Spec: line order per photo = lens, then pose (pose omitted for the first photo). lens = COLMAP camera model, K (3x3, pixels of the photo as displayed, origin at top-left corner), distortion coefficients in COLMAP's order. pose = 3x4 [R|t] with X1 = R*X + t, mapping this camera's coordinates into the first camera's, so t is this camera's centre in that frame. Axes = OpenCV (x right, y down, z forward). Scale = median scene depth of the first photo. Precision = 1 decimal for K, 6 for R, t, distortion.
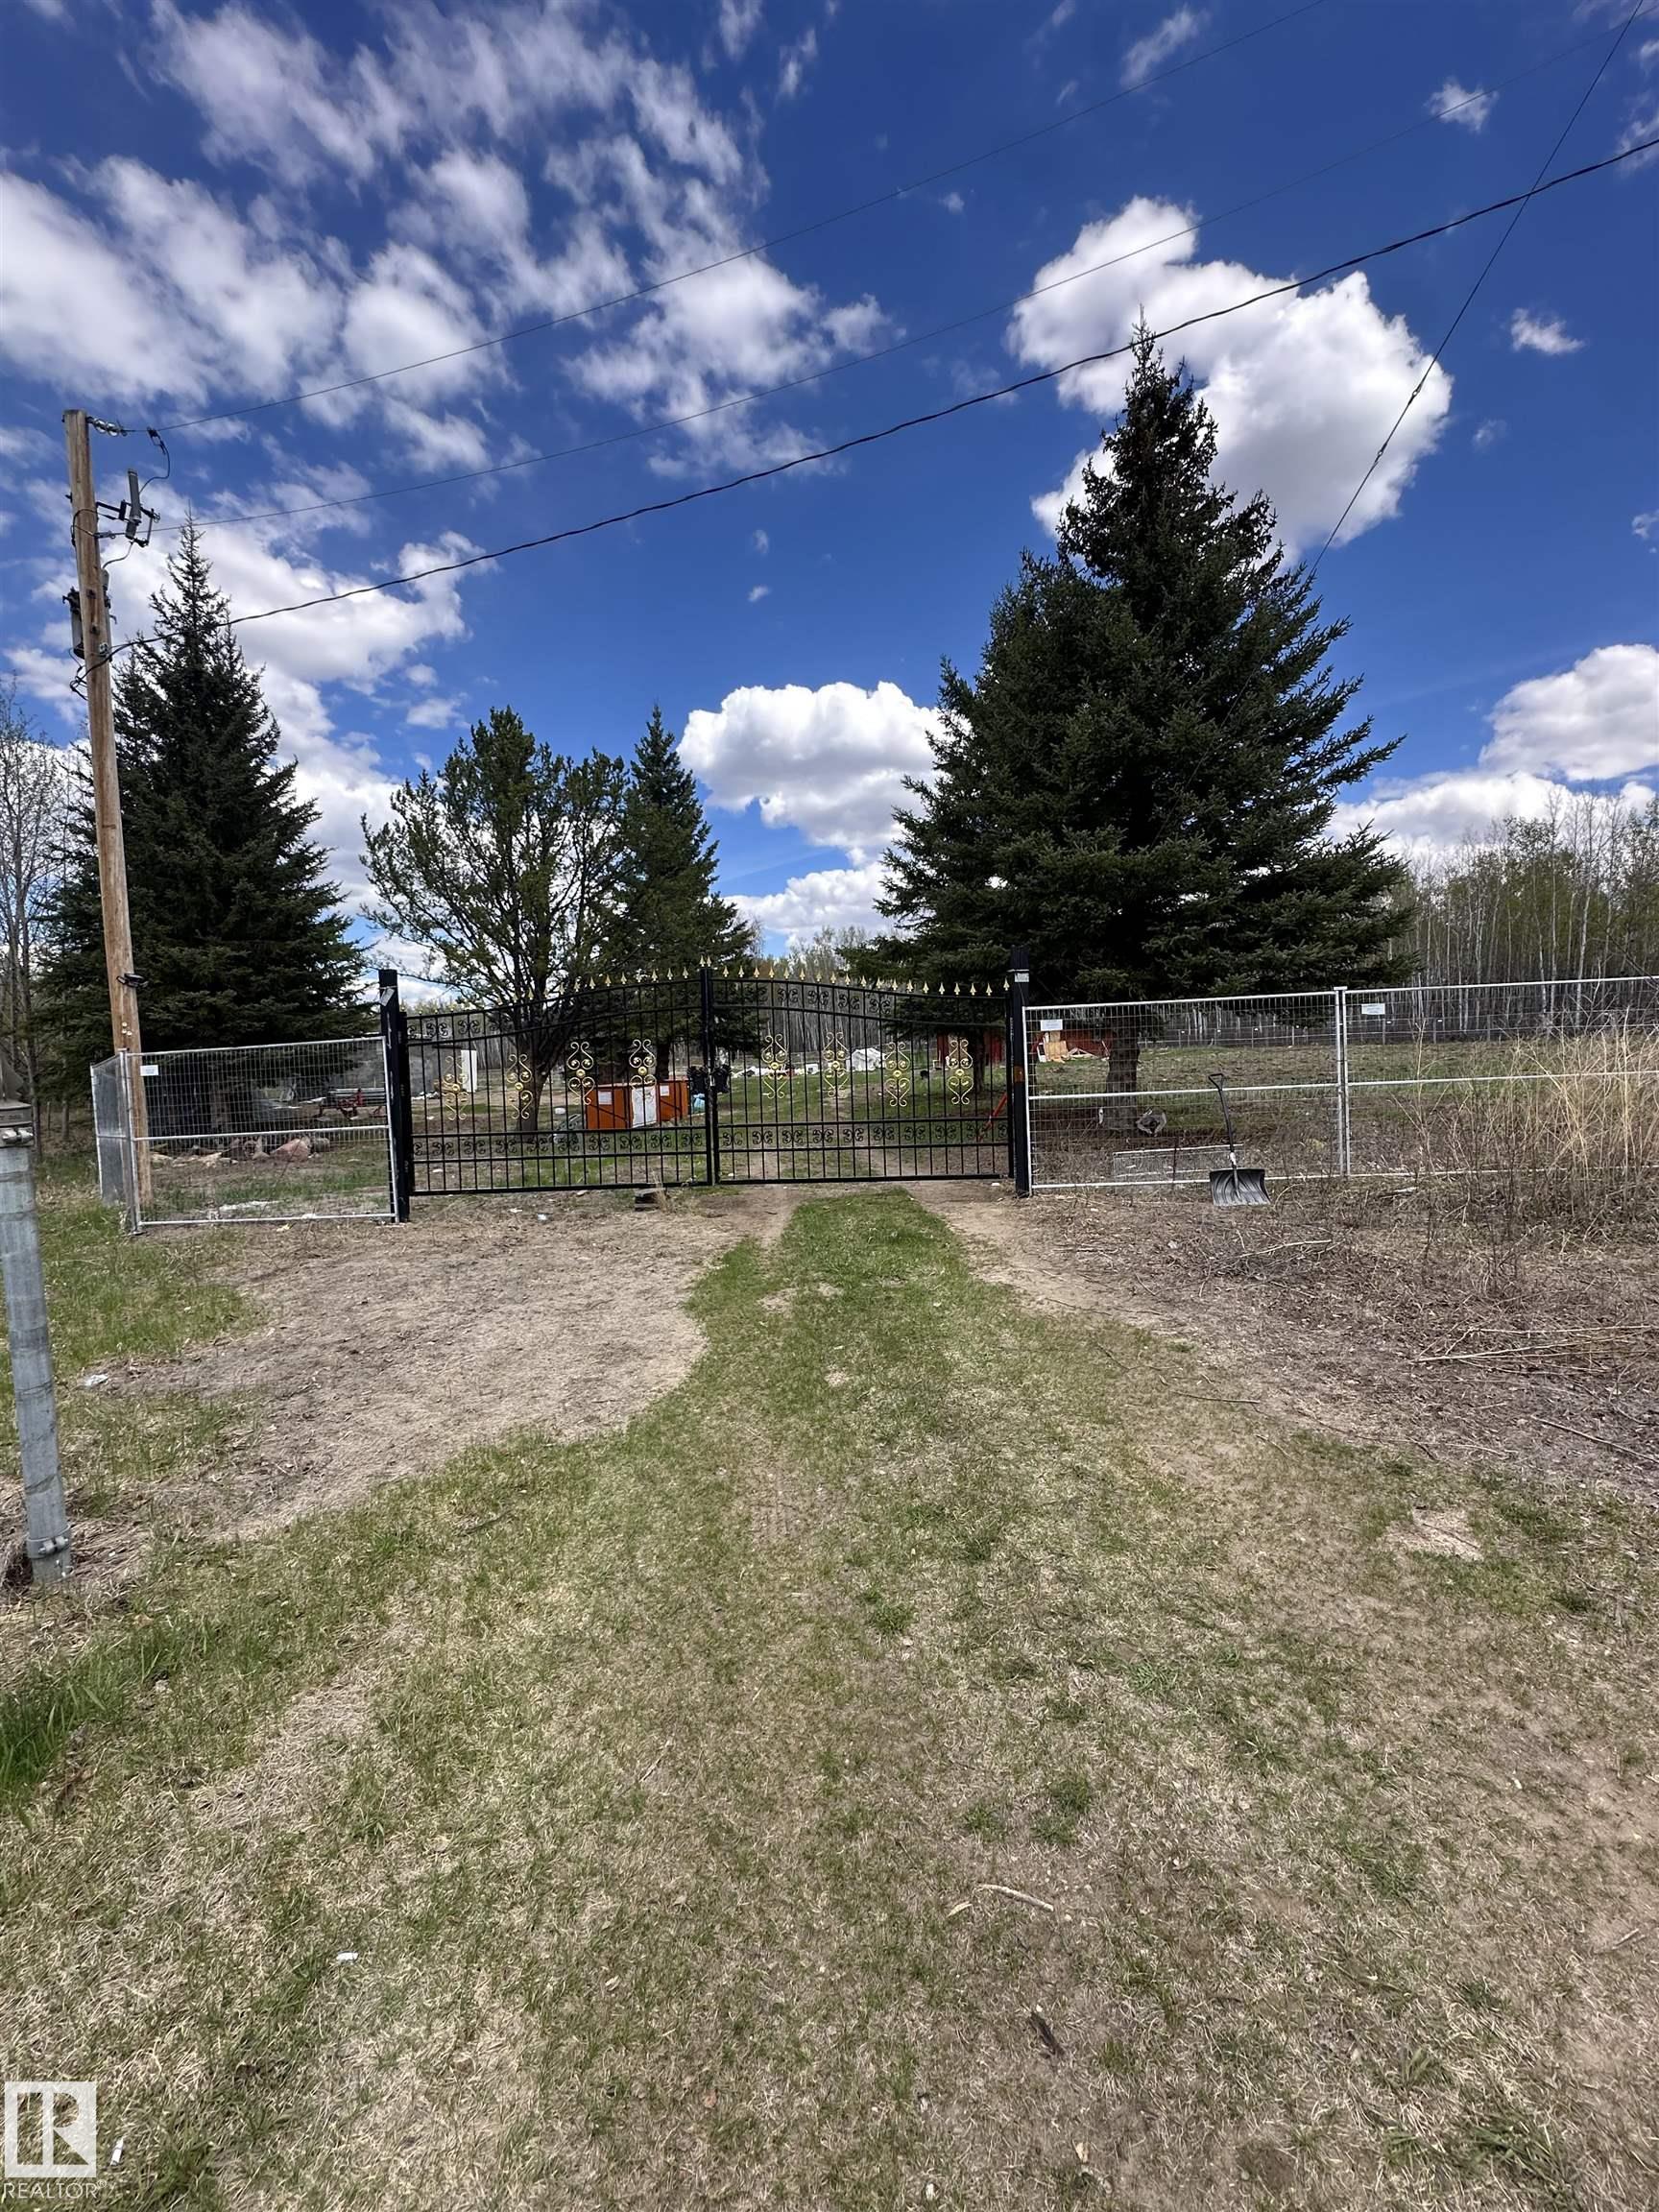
lens RADIAL K [[895.9, 0, 830.0], [0, 895.9, 1107.9], [0, 0, 1]] dist [-0.003954, 0.001703]
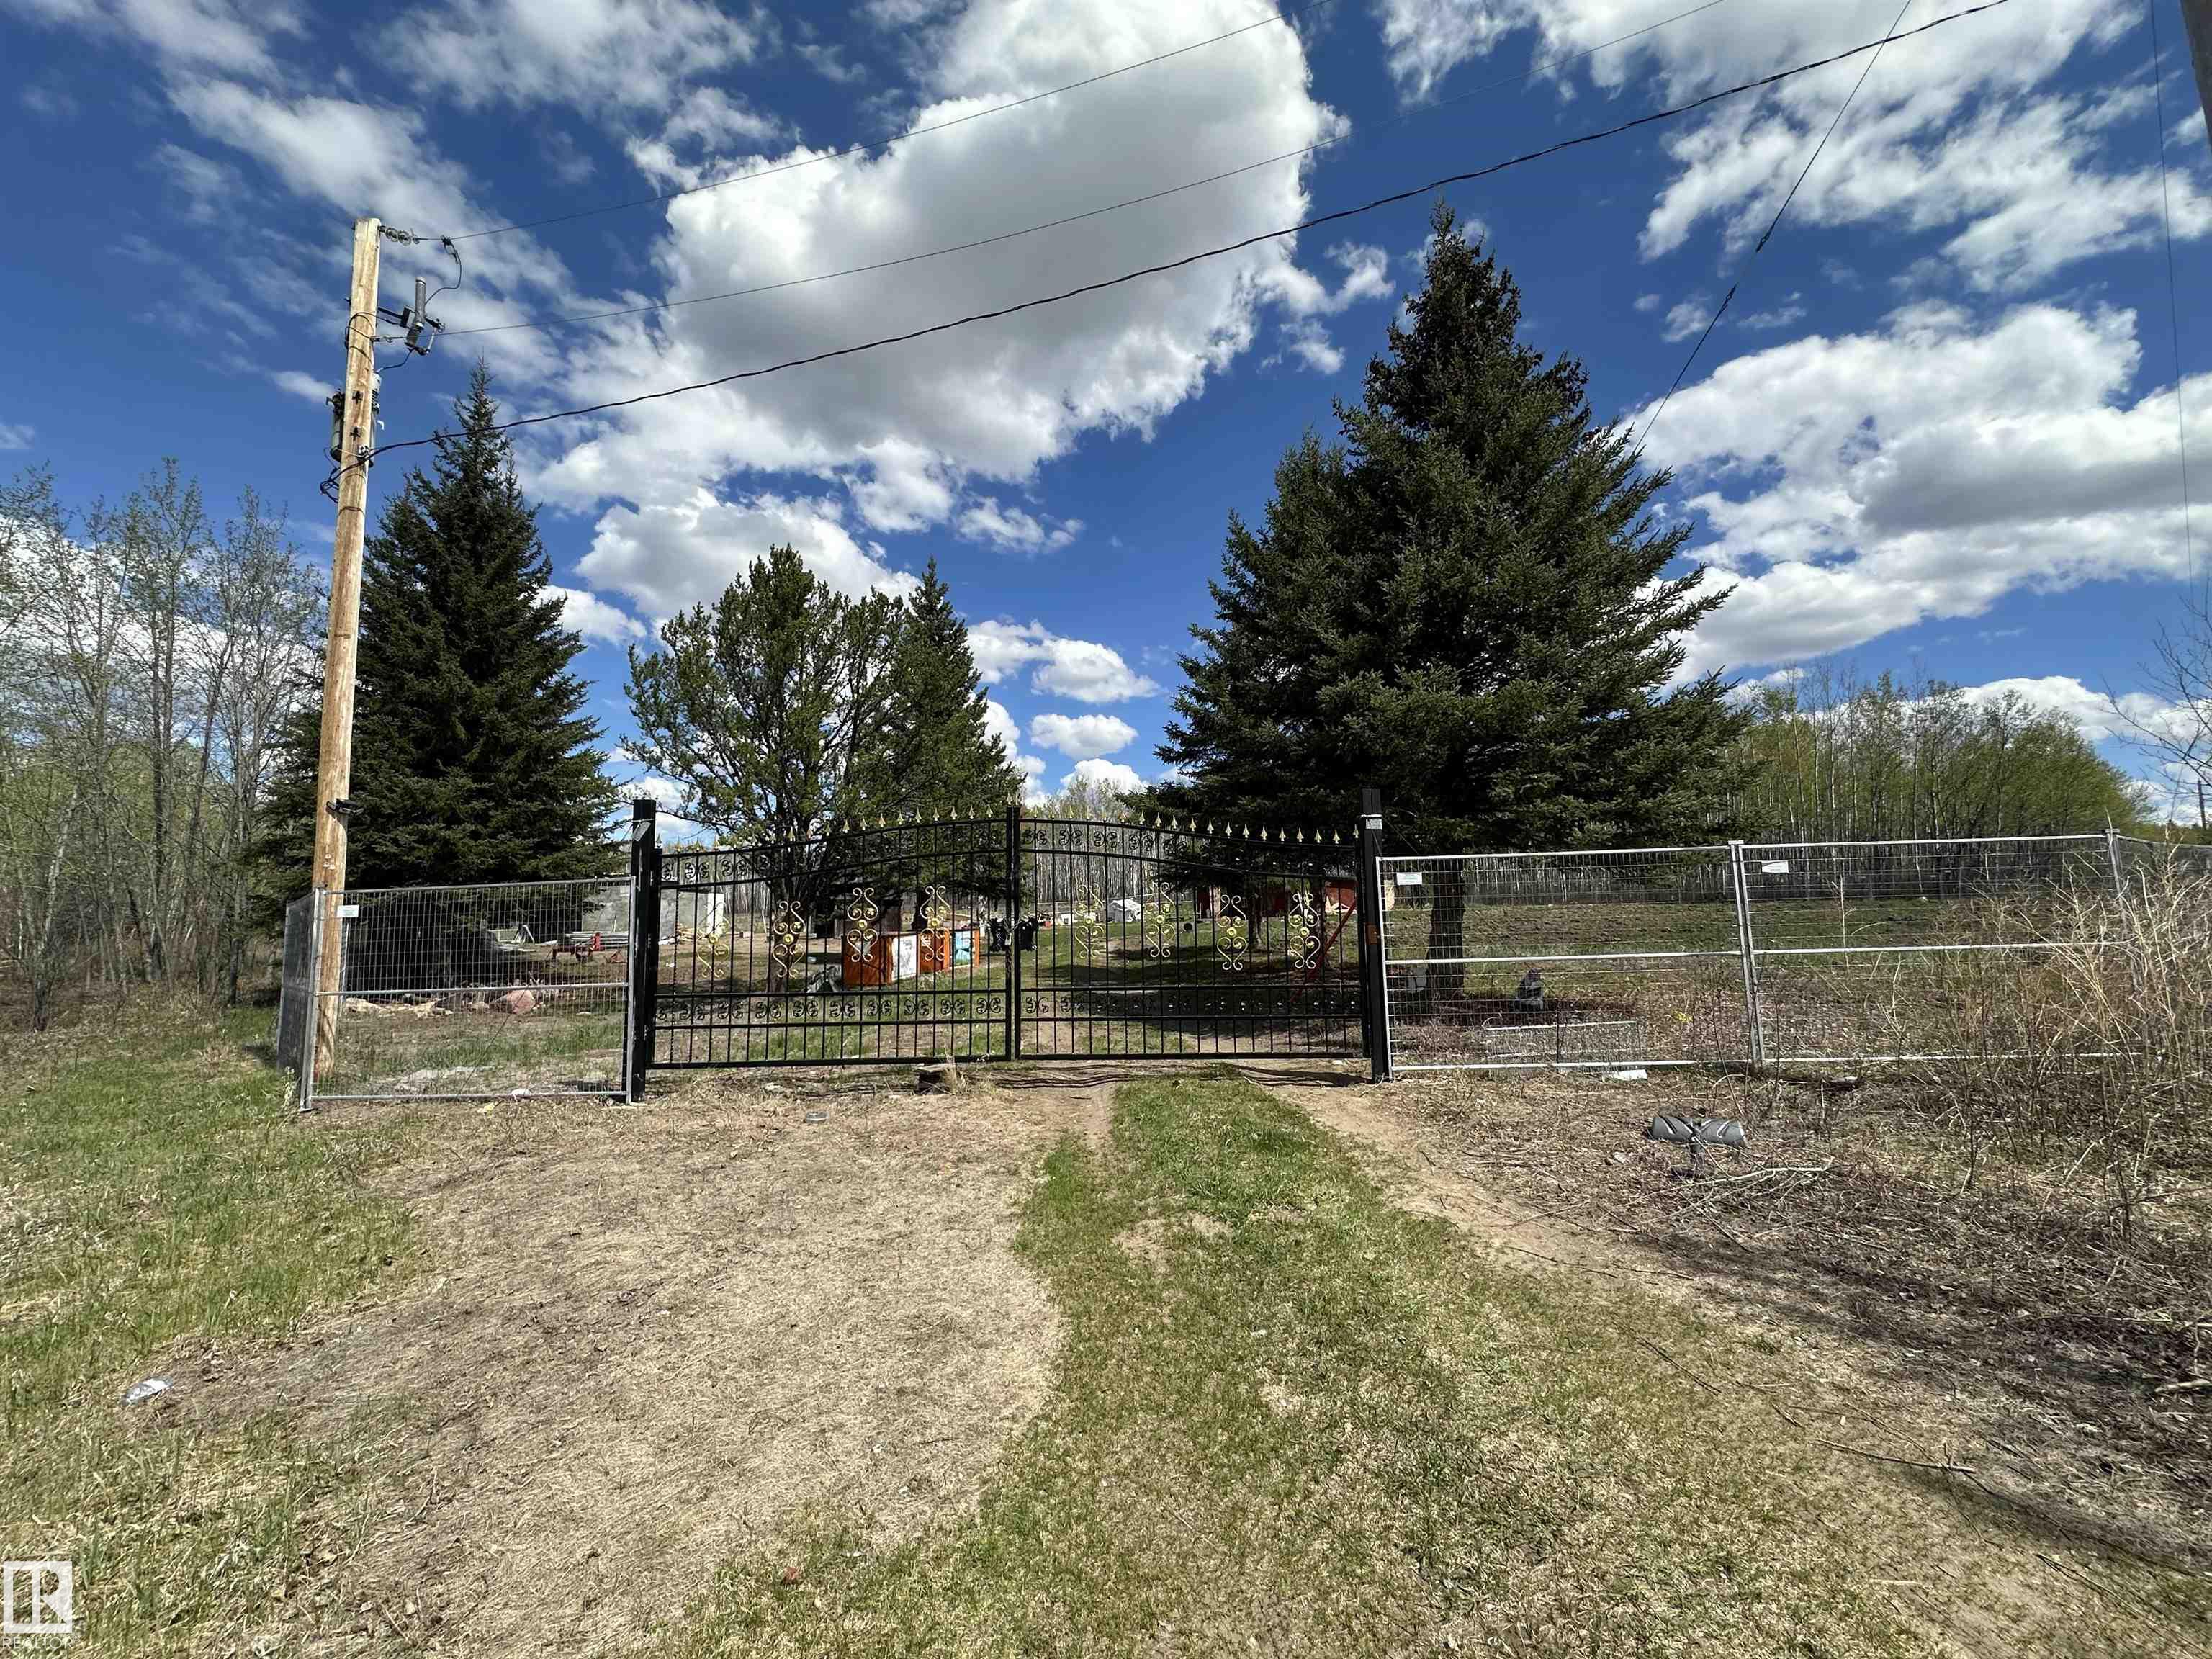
lens RADIAL K [[895.9, 0, 1105.1], [0, 895.9, 828.2], [0, 0, 1]] dist [-0.003954, 0.001703]
pose [[0.999435, 0.020537, 0.026603, -0.059610], [-0.016490, 0.989399, -0.144283, -0.008196], [-0.029284, 0.143763, 0.989179, 0.112686]]
